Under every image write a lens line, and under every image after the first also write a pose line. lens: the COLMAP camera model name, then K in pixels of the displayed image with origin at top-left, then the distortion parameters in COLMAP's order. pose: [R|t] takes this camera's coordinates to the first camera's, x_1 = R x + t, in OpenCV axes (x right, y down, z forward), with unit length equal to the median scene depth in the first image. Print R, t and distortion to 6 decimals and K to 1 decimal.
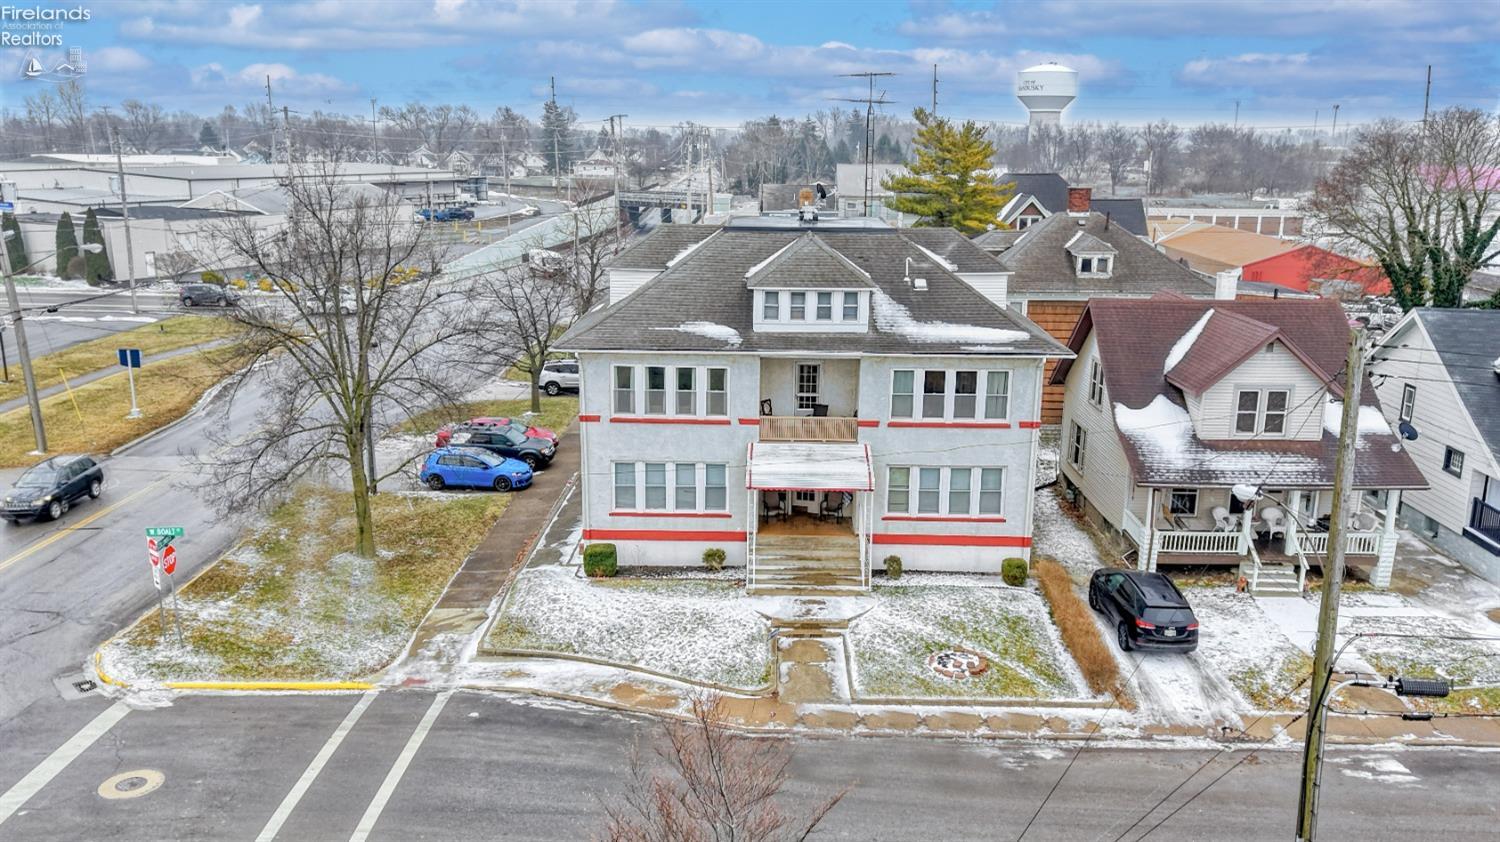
lens RADIAL K [[1210.8, 0, 750.0], [0, 1210.8, 421.0], [0, 0, 1]] dist [0.039068, -0.000570]
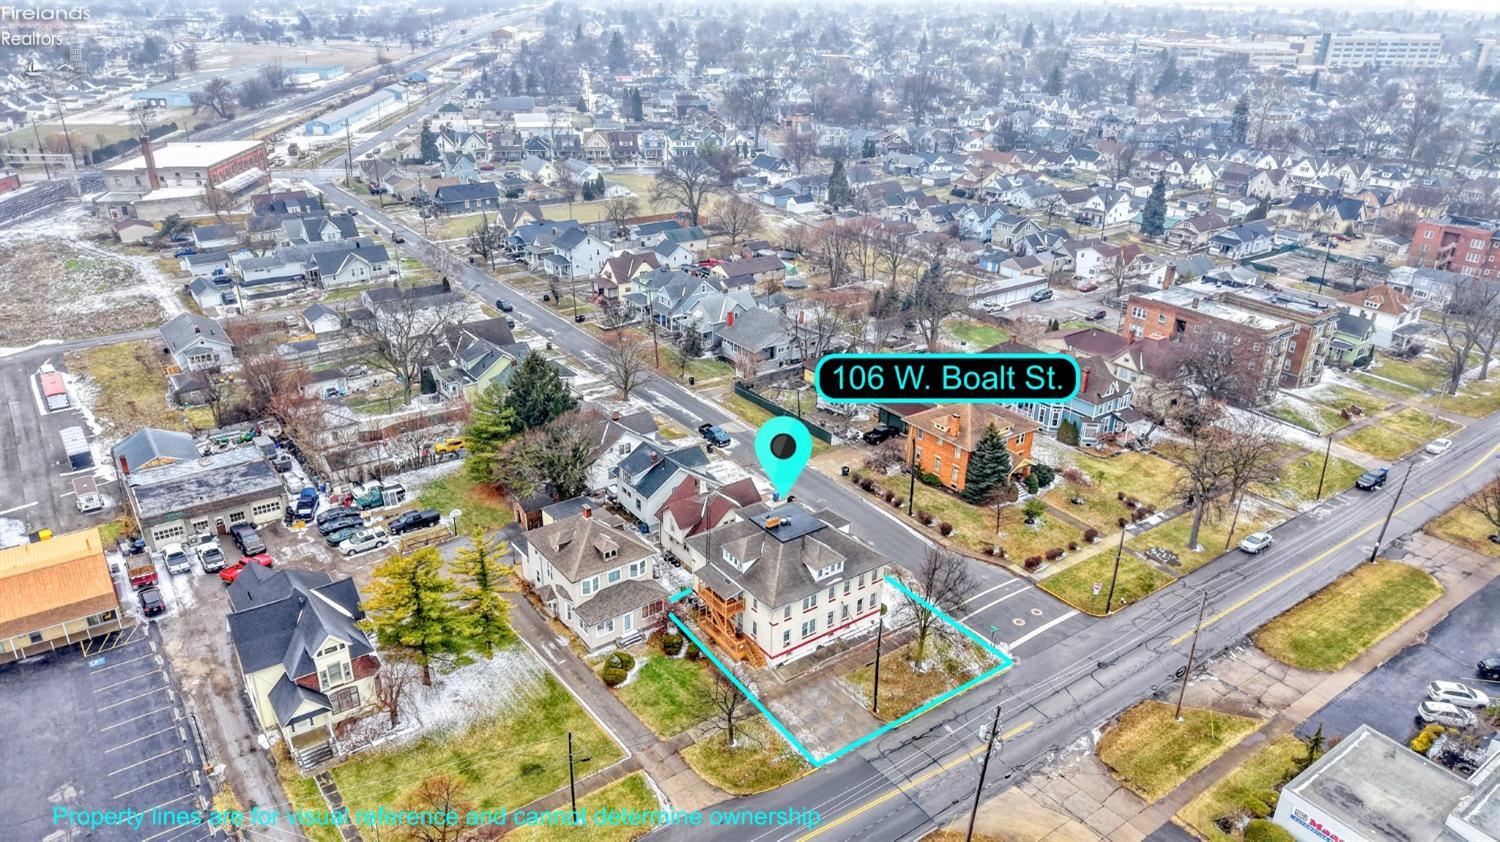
lens RADIAL K [[1004.0, 0, 752.9], [0, 1004.0, 385.8], [0, 0, 1]] dist [0.031487, -0.000818]
pose [[-0.605532, -0.321341, 0.728060, -2.087765], [0.157713, 0.848254, 0.505561, -2.258107], [-0.780037, 0.420958, -0.462965, 2.767034]]
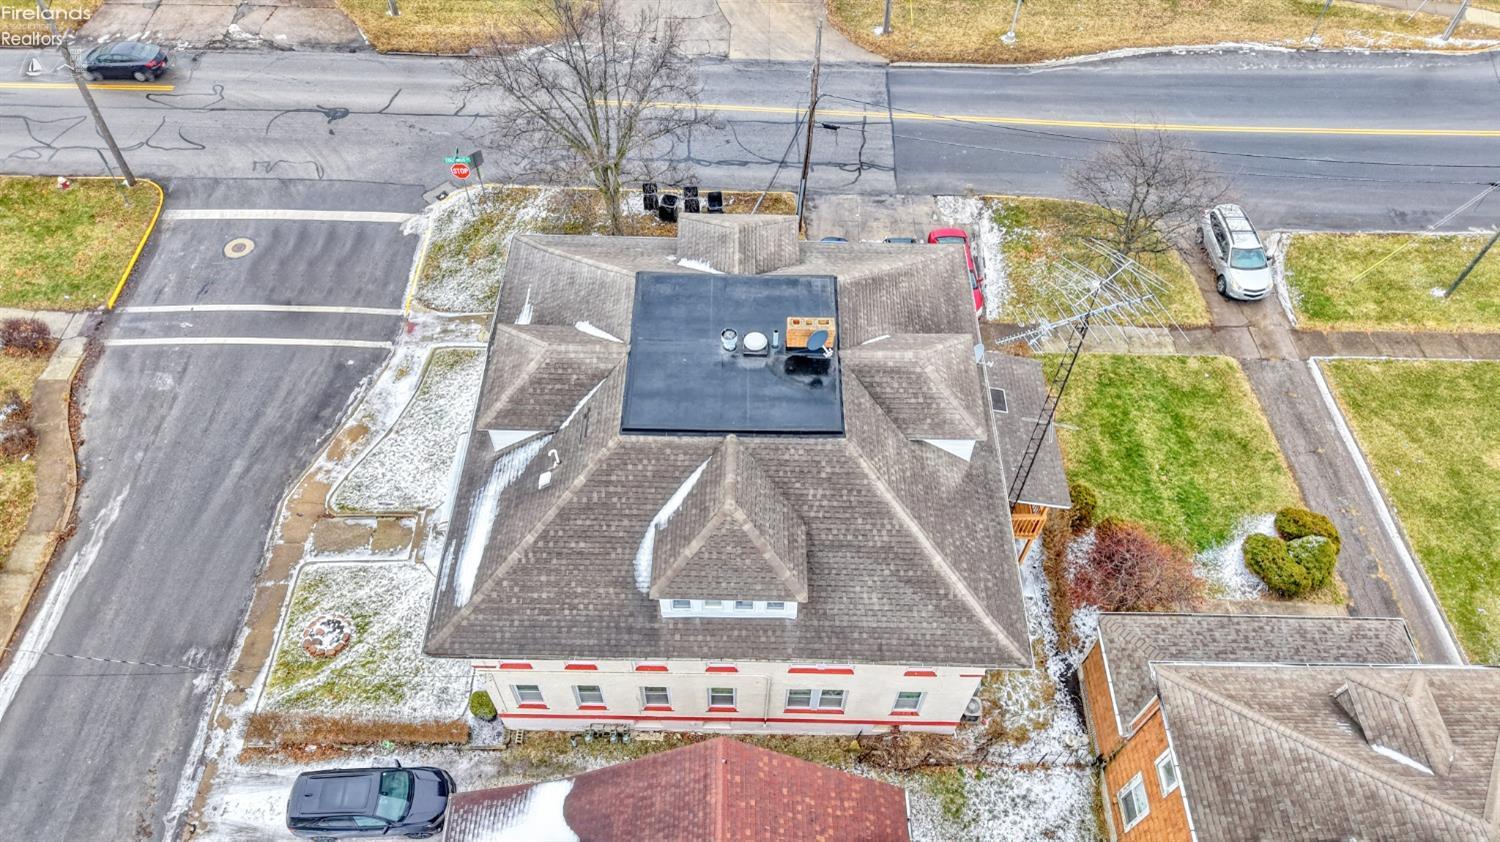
lens RADIAL K [[1019.5, 0, 756.5], [0, 1019.5, 413.8], [0, 0, 1]] dist [0.021184, -0.003273]
pose [[0.012826, 0.791615, -0.610885, 0.660766], [-0.248774, 0.594252, 0.764838, -0.884430], [0.968477, 0.142162, 0.204555, 1.203458]]
